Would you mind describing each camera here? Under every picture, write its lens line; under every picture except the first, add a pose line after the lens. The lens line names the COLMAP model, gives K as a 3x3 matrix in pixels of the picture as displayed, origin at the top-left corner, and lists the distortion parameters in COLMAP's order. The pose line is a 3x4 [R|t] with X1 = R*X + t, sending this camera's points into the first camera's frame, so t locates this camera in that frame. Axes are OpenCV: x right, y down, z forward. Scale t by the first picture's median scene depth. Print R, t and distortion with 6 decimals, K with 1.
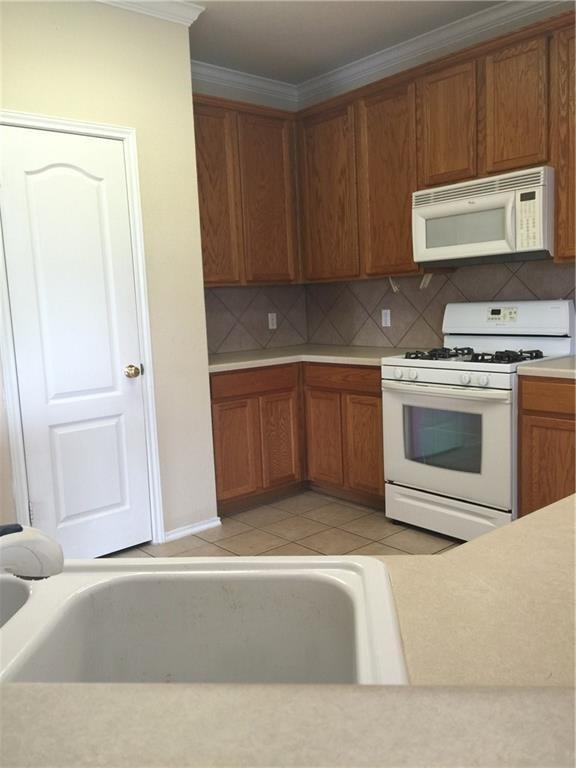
lens RADIAL K [[641.3, 0, 285.0], [0, 641.3, 384.2], [0, 0, 1]] dist [0.050417, -0.103228]
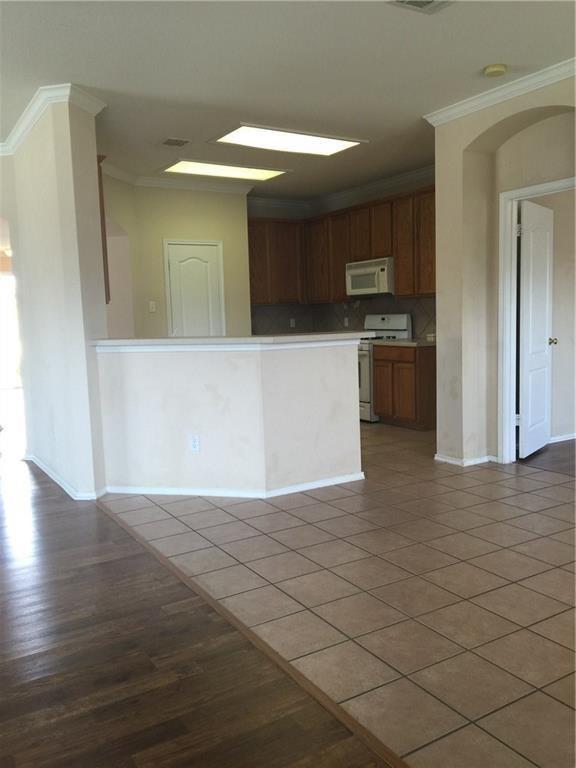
lens RADIAL K [[641.3, 0, 286.5], [0, 641.3, 383.1], [0, 0, 1]] dist [0.050417, -0.103228]
pose [[0.987847, 0.032554, -0.151983, 0.366242], [-0.035823, 0.999181, -0.018815, 0.164542], [0.151246, 0.024030, 0.988204, -1.251215]]
